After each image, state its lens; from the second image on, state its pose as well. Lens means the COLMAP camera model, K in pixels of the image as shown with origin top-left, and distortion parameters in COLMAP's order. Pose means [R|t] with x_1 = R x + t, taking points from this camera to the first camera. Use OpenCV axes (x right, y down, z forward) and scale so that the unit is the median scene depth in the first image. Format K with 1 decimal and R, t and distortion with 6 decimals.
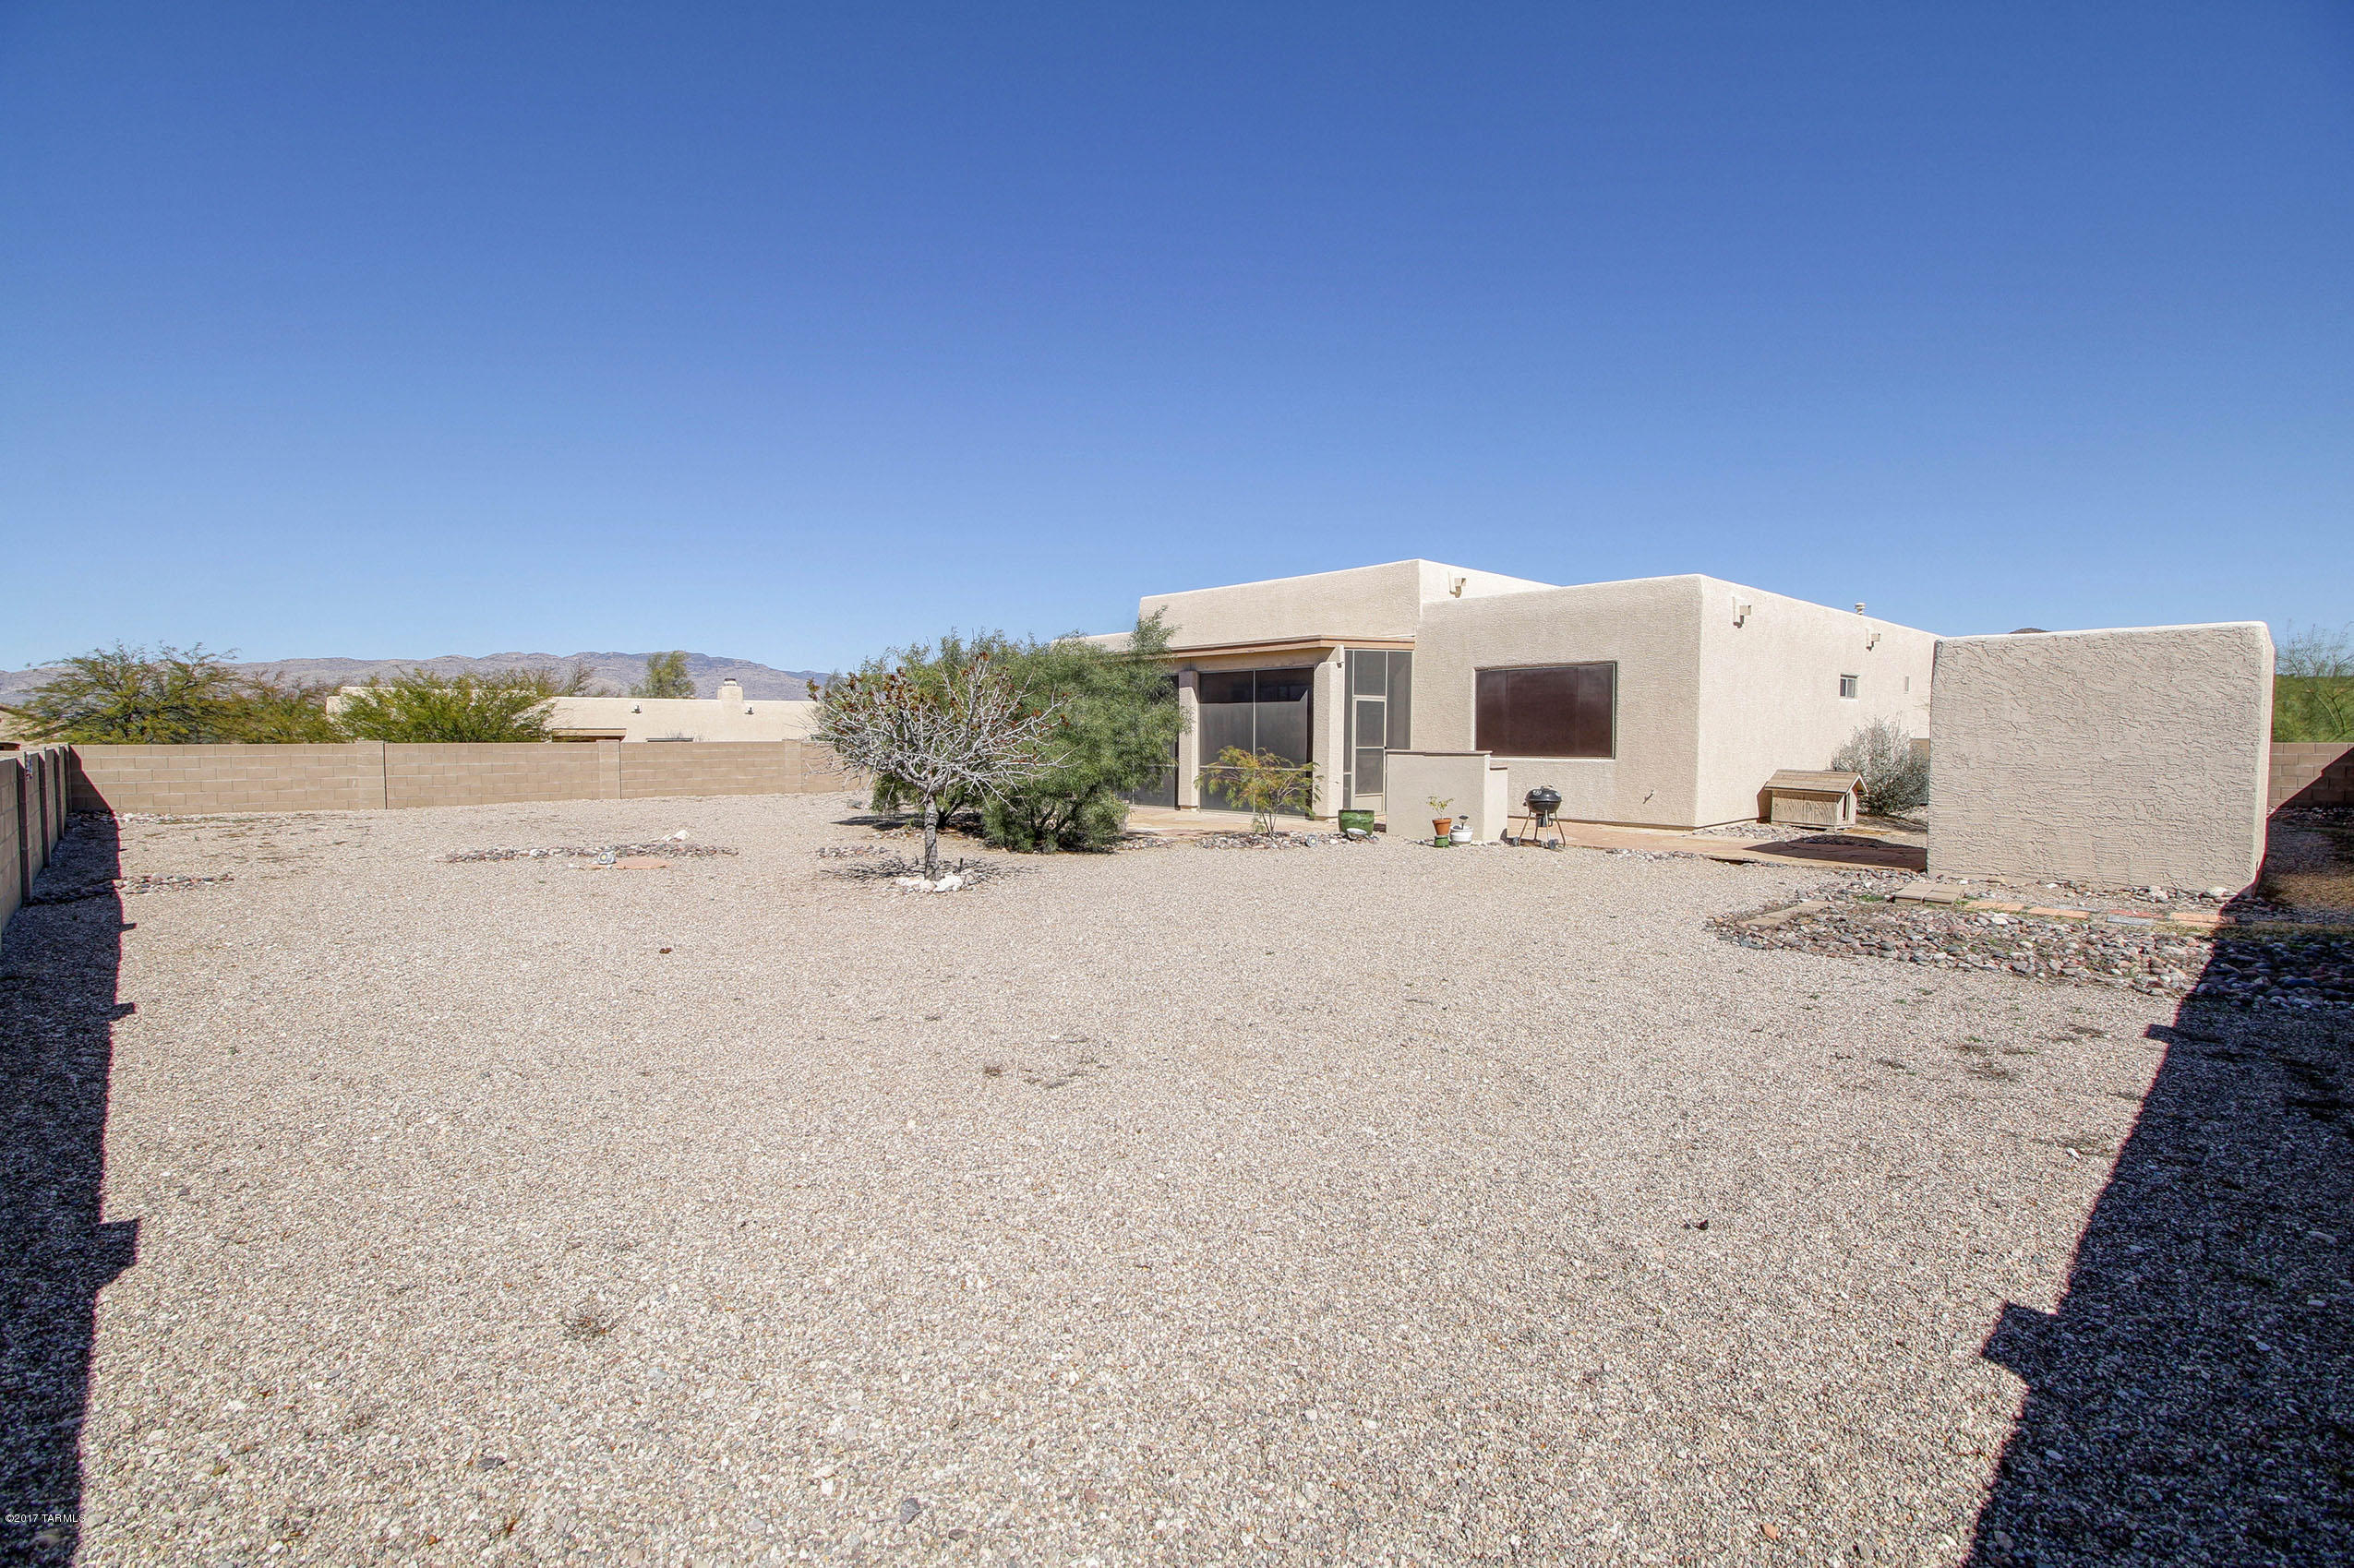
lens RADIAL K [[1069.3, 0, 1176.6], [0, 1069.3, 772.6], [0, 0, 1]] dist [-0.002139, -0.000371]
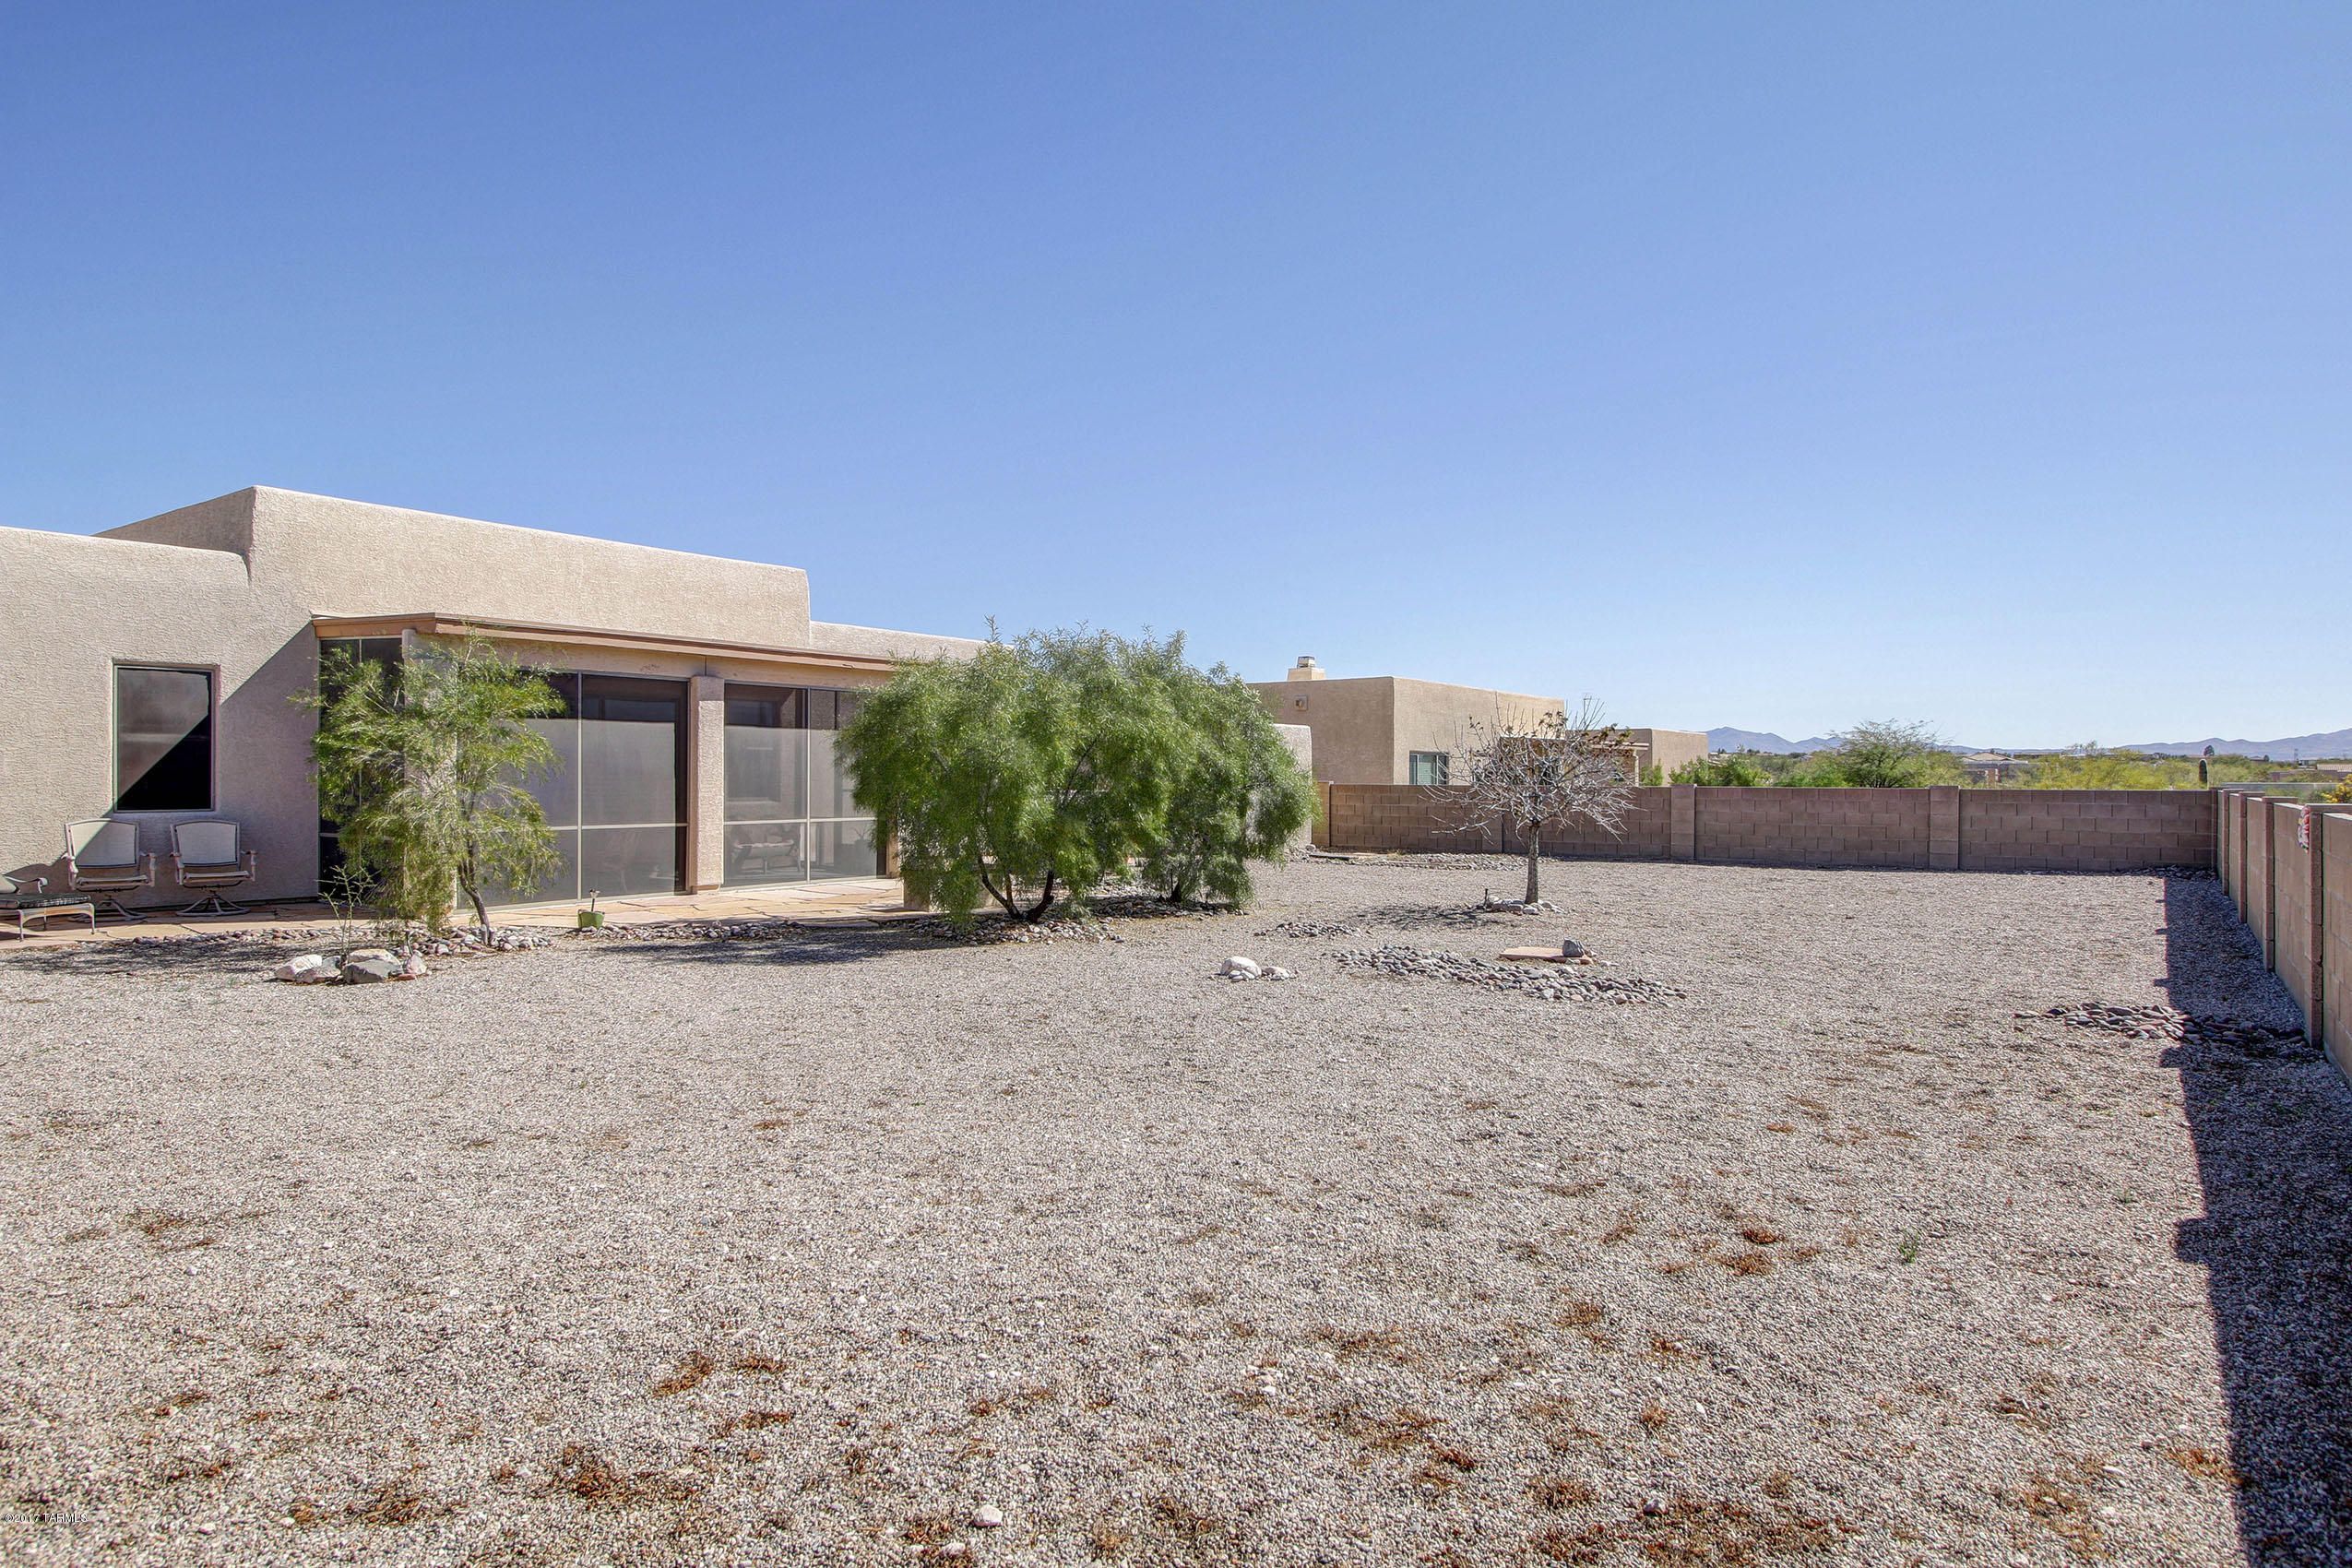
lens RADIAL K [[1374.5, 0, 1176.0], [0, 1374.5, 784.0], [0, 0, 1]] dist [0.068616, 0.000582]
pose [[-0.205838, -0.000678, 0.978586, -0.865178], [0.033266, 0.999417, 0.007690, -0.027026], [-0.978020, 0.034136, -0.205696, 0.899125]]
